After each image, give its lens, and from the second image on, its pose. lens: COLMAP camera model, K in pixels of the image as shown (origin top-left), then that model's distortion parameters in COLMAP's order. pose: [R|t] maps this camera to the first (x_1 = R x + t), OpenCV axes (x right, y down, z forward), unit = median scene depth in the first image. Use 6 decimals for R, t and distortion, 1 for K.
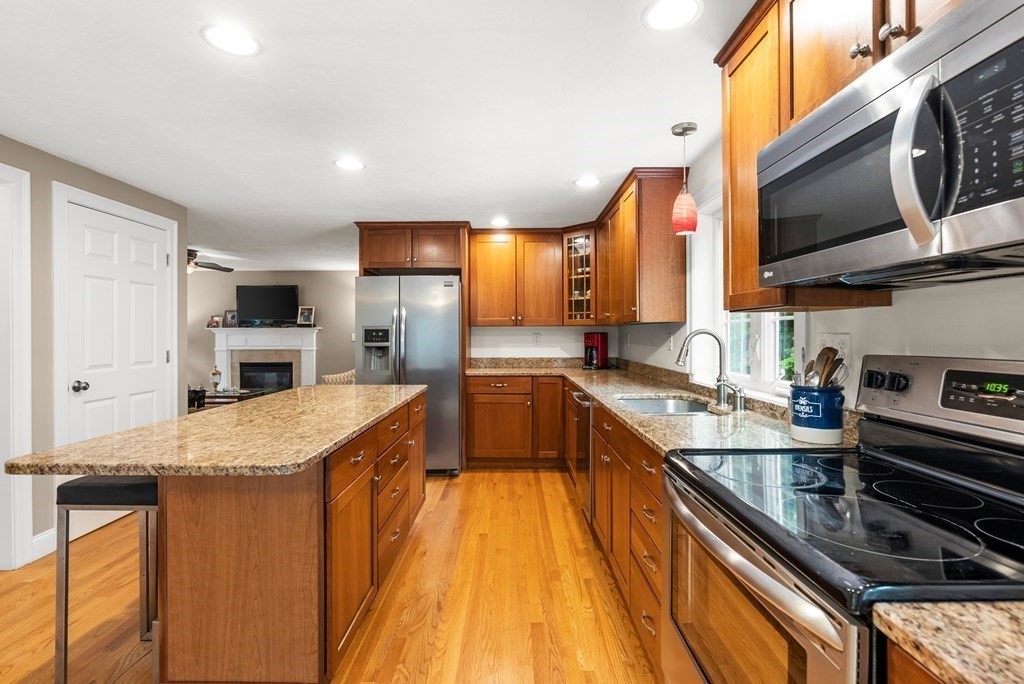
lens RADIAL K [[472.0, 0, 507.1], [0, 472.0, 332.9], [0, 0, 1]] dist [-0.008613, 0.003570]
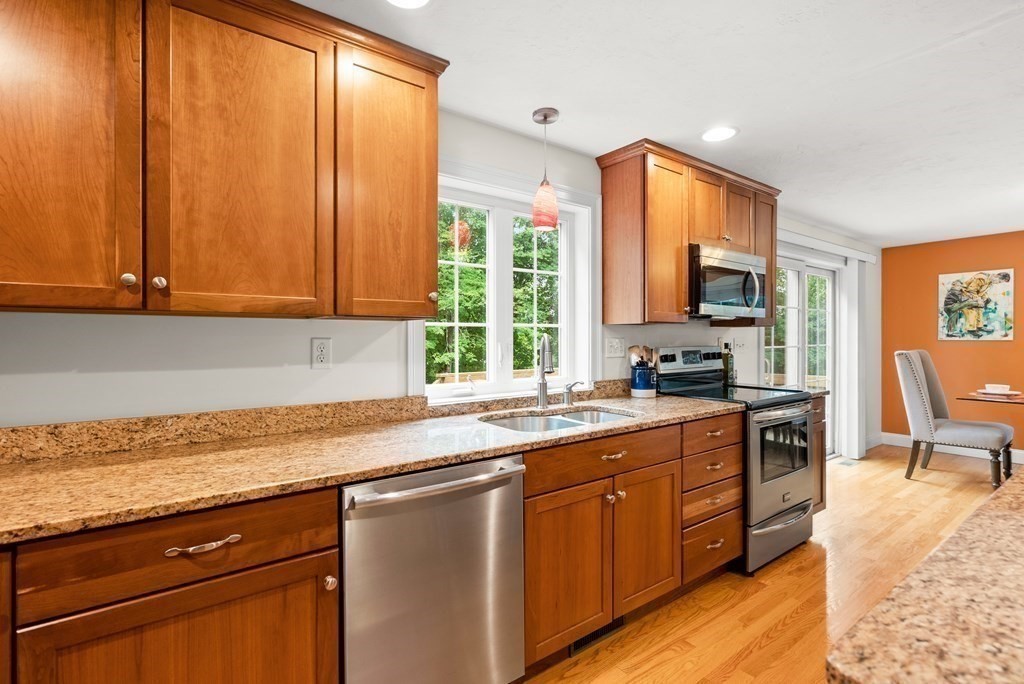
lens RADIAL K [[472.0, 0, 505.0], [0, 472.0, 339.5], [0, 0, 1]] dist [-0.008613, 0.003570]
pose [[-0.592404, 0.004587, 0.805628, -0.262076], [0.003939, 0.999988, -0.002798, 0.005511], [-0.805631, 0.001516, -0.592415, 1.332539]]
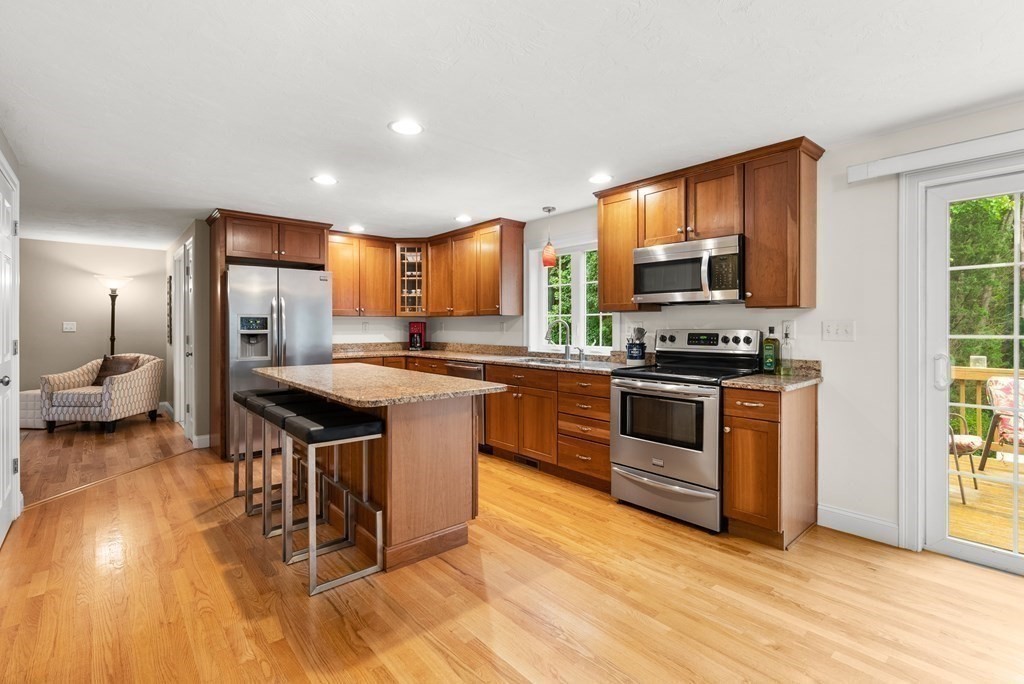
lens RADIAL K [[472.0, 0, 506.9], [0, 472.0, 326.0], [0, 0, 1]] dist [-0.008613, 0.003570]
pose [[0.751355, 0.001407, 0.659897, -0.783368], [-0.003156, 0.999994, 0.001462, 0.011681], [-0.659891, -0.003181, 0.751355, -0.214444]]
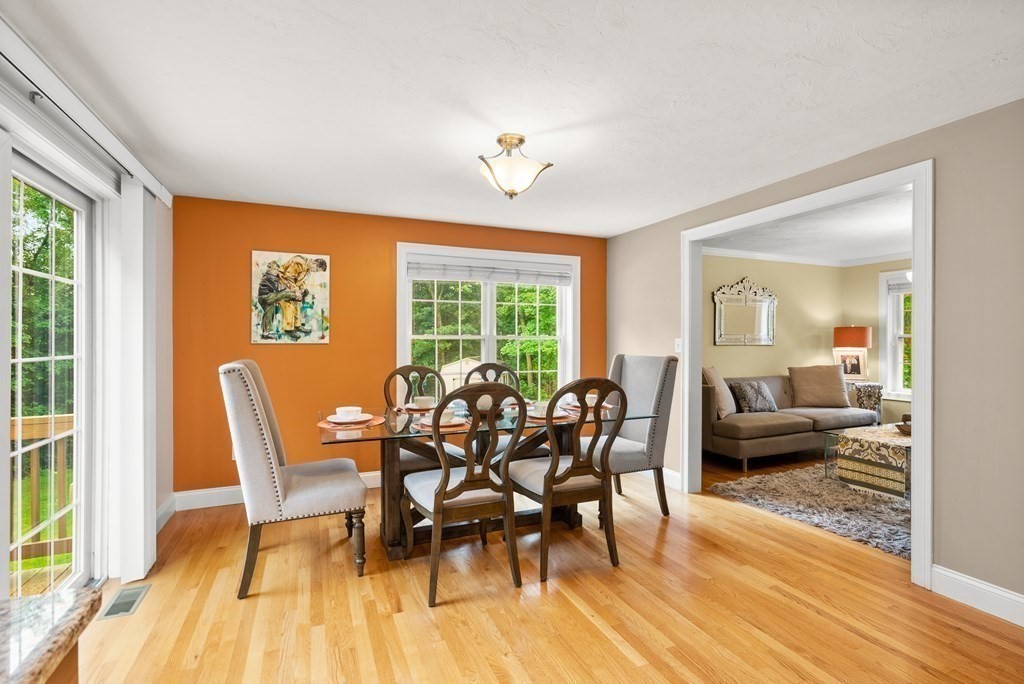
lens RADIAL K [[472.0, 0, 506.3], [0, 472.0, 341.2], [0, 0, 1]] dist [-0.008613, 0.003570]
pose [[-0.916782, 0.006447, -0.399337, 0.074091], [0.005172, 0.999978, 0.004270, 0.001568], [0.399355, 0.001849, -0.916794, 0.386264]]
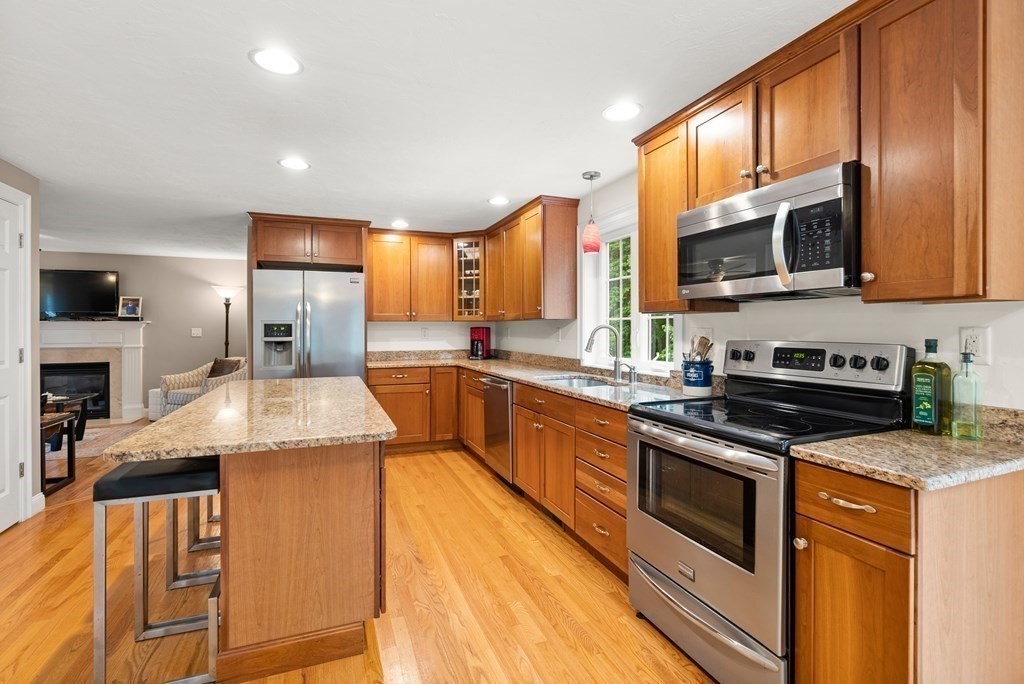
lens RADIAL K [[472.0, 0, 506.2], [0, 472.0, 328.7], [0, 0, 1]] dist [-0.008613, 0.003570]
pose [[0.928979, -0.000945, 0.370132, -0.285751], [-0.000074, 0.999996, 0.002738, -0.000361], [-0.370133, -0.002571, 0.928975, -0.130158]]
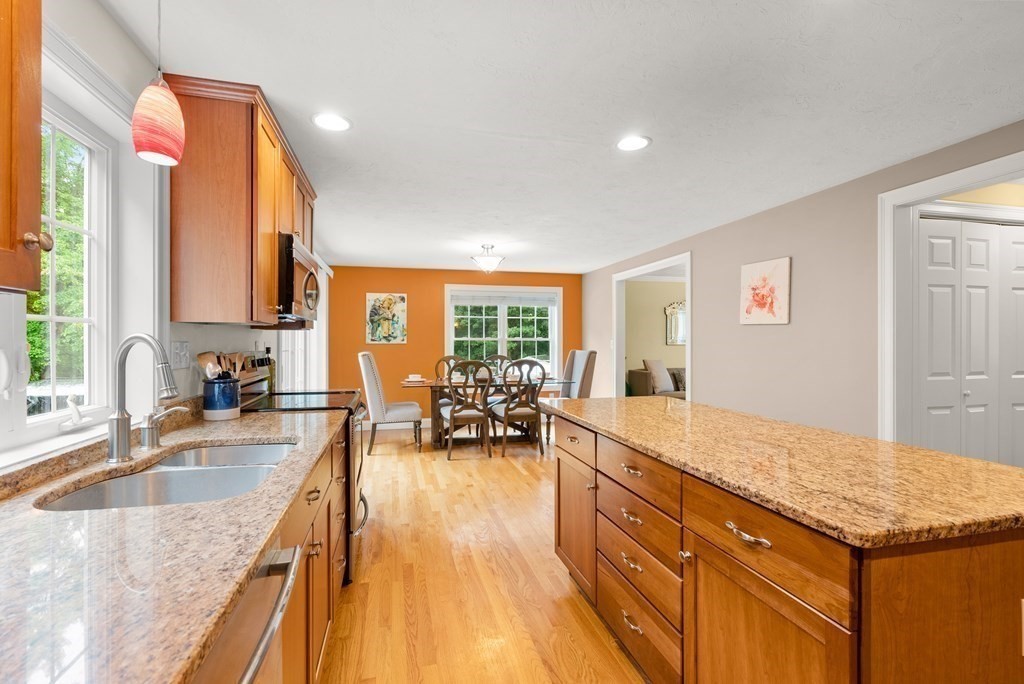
lens RADIAL K [[472.0, 0, 512.0], [0, 472.0, 342.1], [0, 0, 1]] dist [-0.008613, 0.003570]
pose [[-0.966208, 0.007733, -0.257648, 0.099270], [0.007646, 0.999970, 0.001341, 0.004172], [0.257651, -0.000675, -0.966238, 1.358649]]
